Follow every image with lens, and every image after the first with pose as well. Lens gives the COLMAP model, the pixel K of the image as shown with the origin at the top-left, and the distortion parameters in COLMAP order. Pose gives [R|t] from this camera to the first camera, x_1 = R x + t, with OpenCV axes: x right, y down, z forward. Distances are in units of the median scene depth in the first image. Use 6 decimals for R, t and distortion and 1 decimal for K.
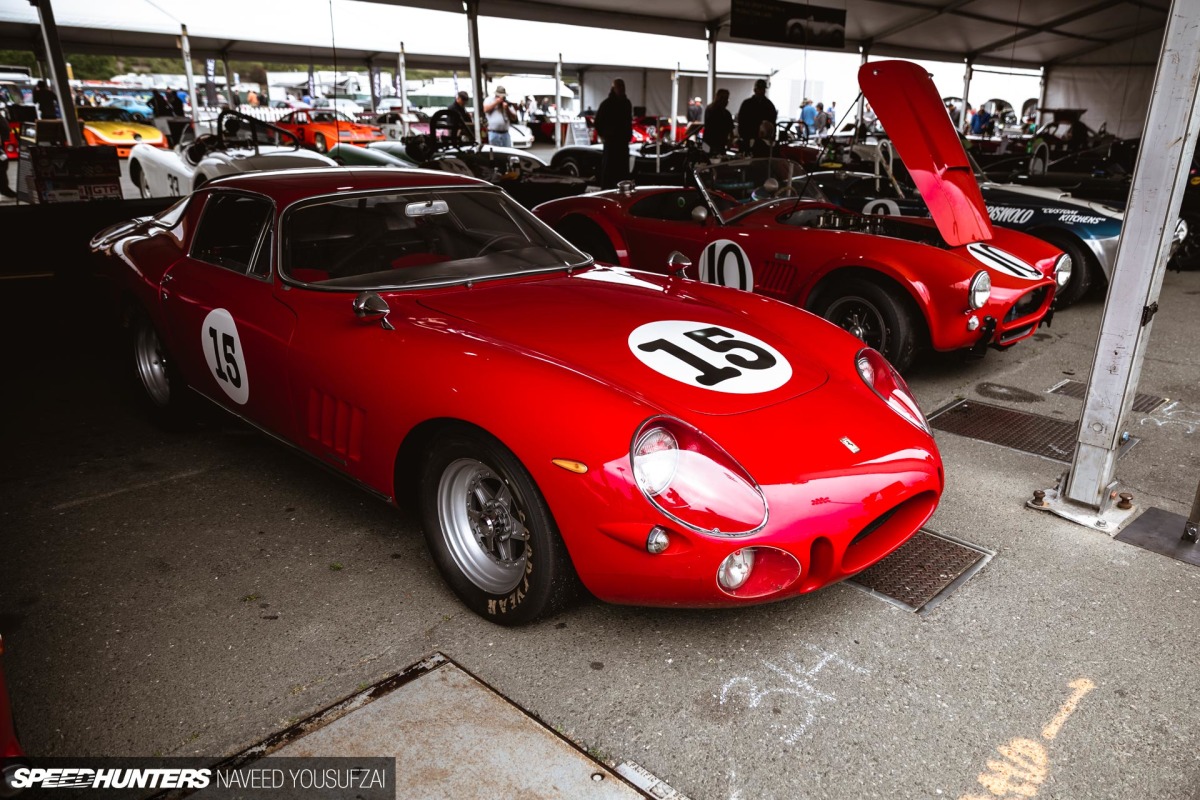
lens RADIAL K [[871.3, 0, 600.0], [0, 871.3, 400.0], [0, 0, 1]] dist [-0.007923, -0.001765]
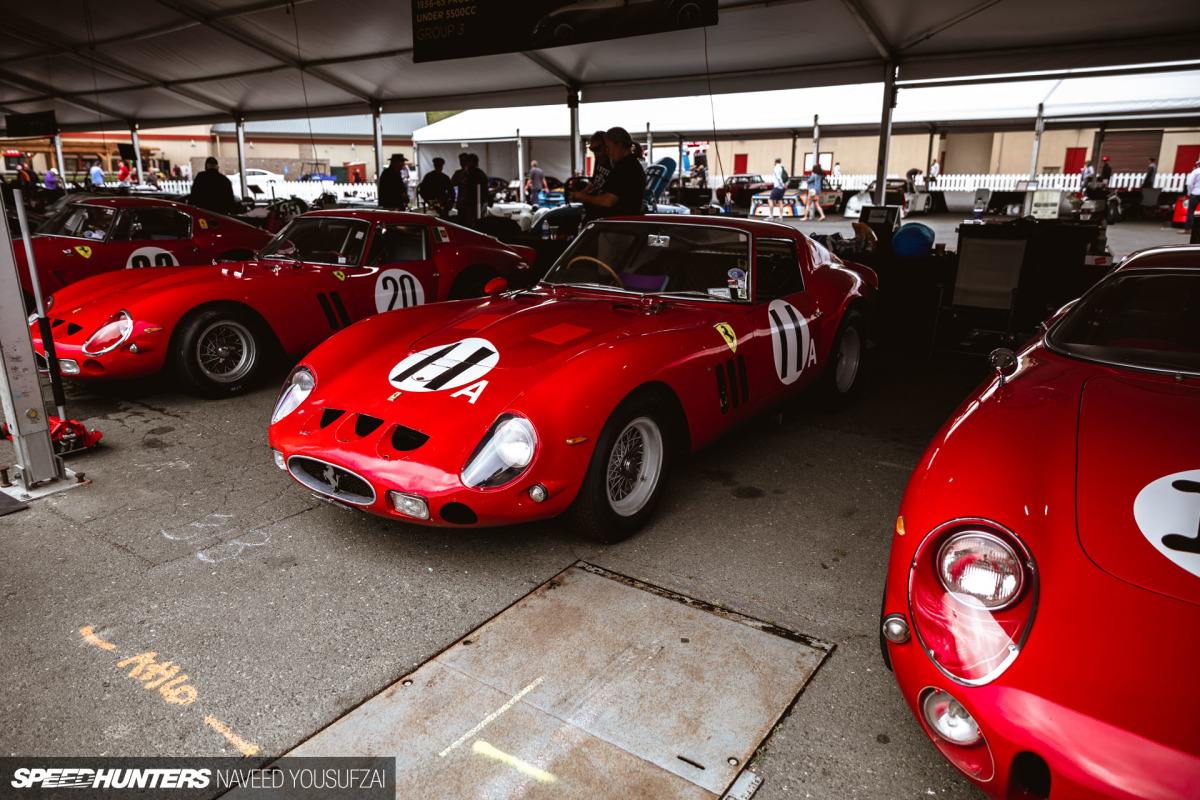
lens RADIAL K [[806.3, 0, 600.0], [0, 806.3, 400.0], [0, 0, 1]] dist [-0.001019, 0.000402]
pose [[0.141784, 0.256605, -0.956060, 0.769447], [-0.298224, 0.932018, 0.205926, -0.144712], [0.943907, 0.255923, 0.208671, 0.463825]]
